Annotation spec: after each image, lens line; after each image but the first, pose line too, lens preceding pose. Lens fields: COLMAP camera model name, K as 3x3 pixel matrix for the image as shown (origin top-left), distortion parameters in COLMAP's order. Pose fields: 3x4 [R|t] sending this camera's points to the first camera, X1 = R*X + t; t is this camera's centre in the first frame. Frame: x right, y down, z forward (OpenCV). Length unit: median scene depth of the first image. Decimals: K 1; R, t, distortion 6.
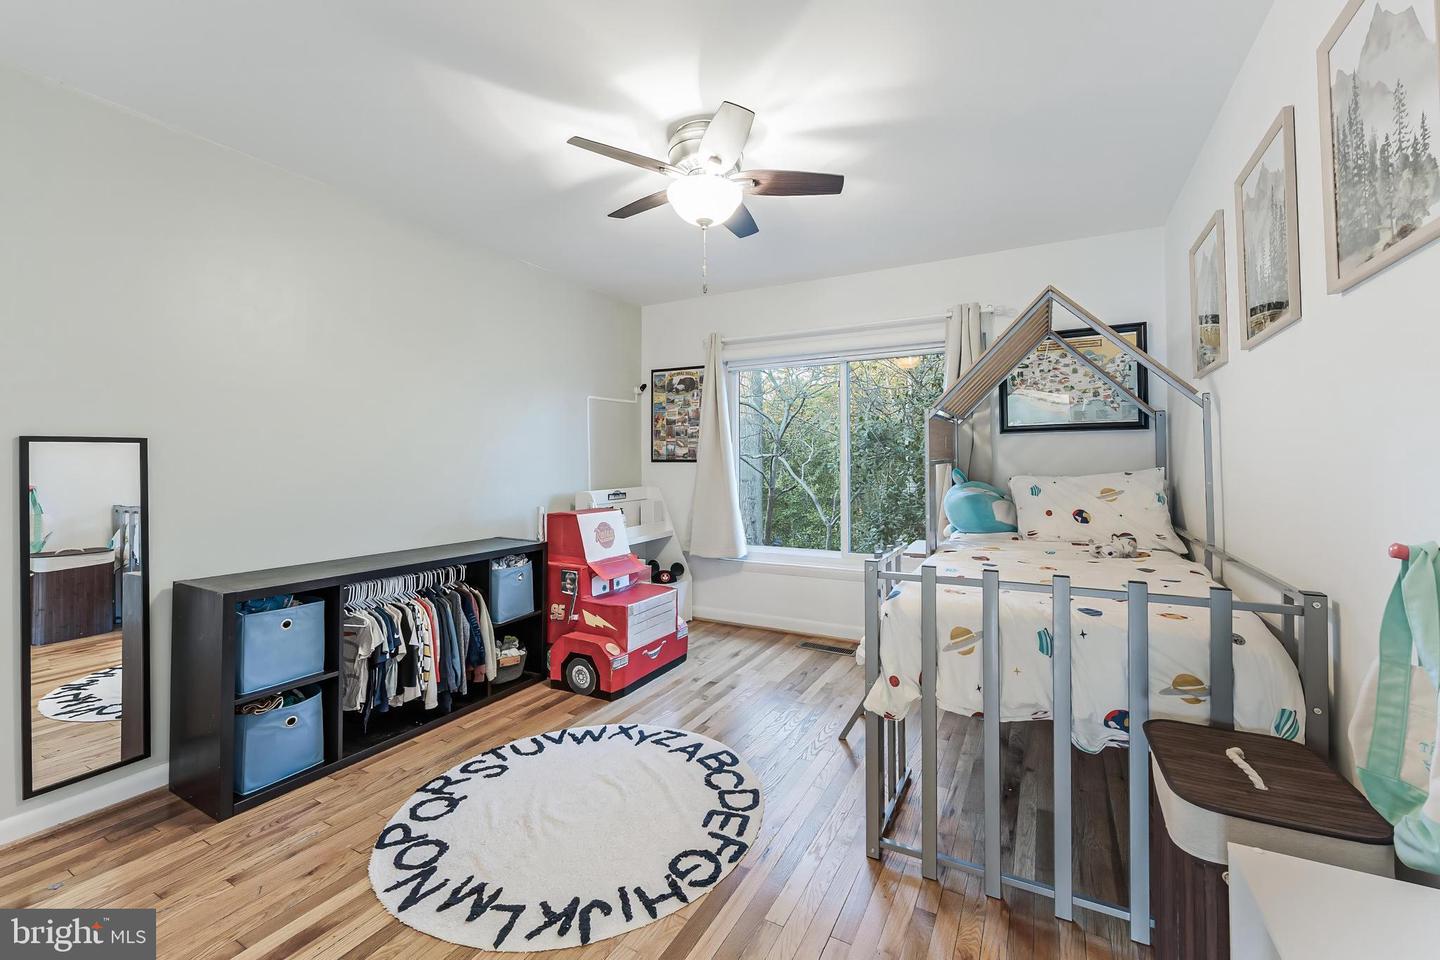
lens RADIAL K [[591.5, 0, 734.8], [0, 591.5, 452.1], [0, 0, 1]] dist [0.001510, -0.000496]
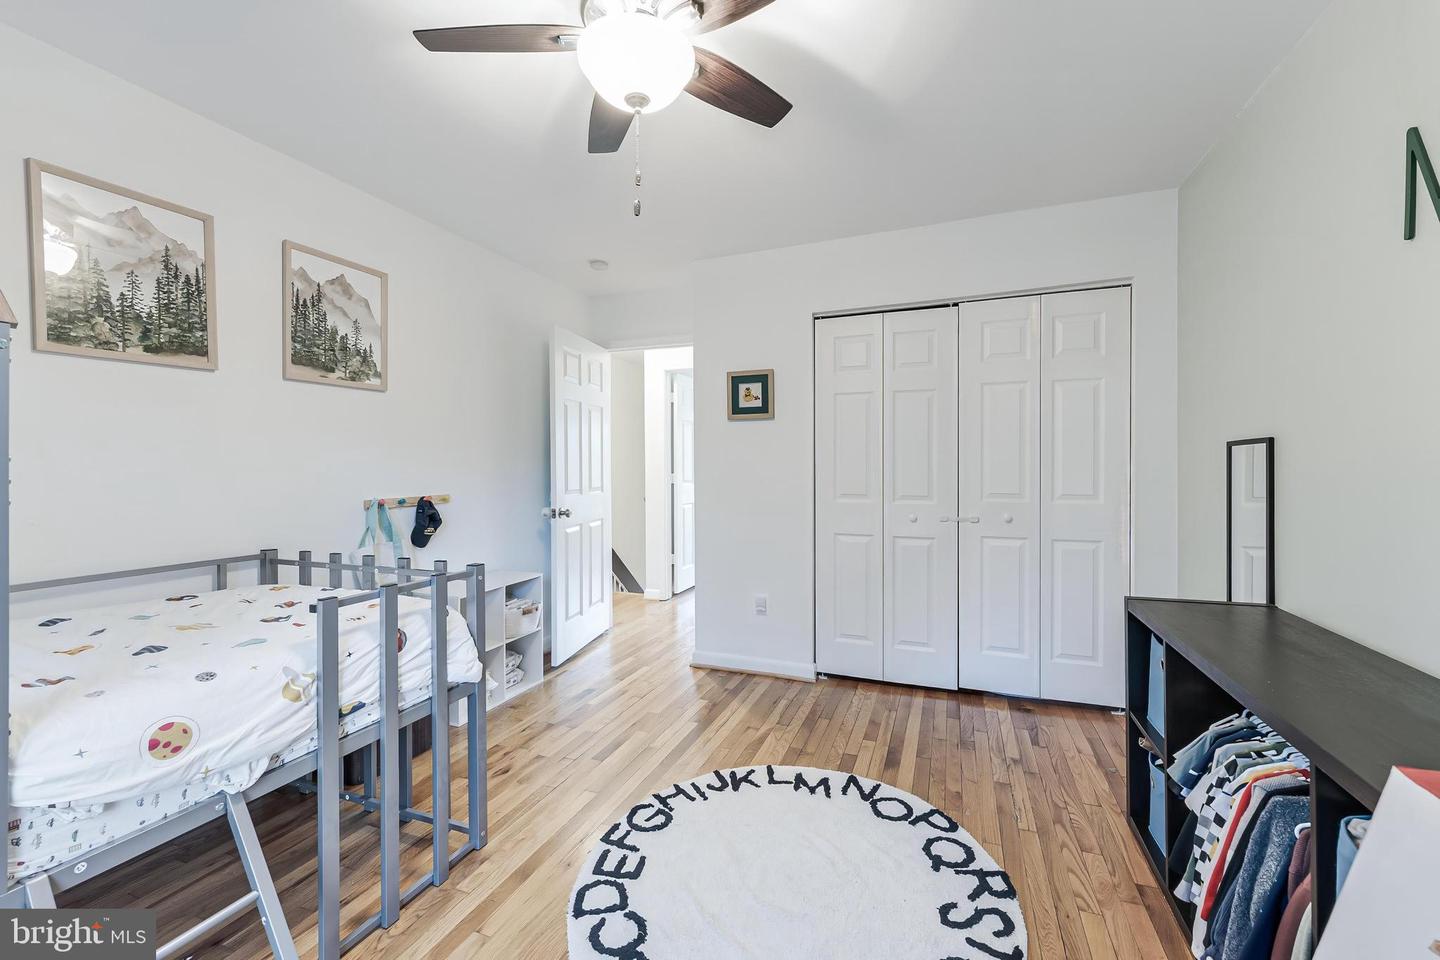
lens RADIAL K [[591.5, 0, 724.1], [0, 591.5, 474.2], [0, 0, 1]] dist [0.001510, -0.000496]
pose [[-0.992684, 0.009266, -0.120387, -0.073389], [0.008963, 0.999955, 0.003054, 0.024654], [0.120410, 0.001953, -0.992722, 2.021291]]
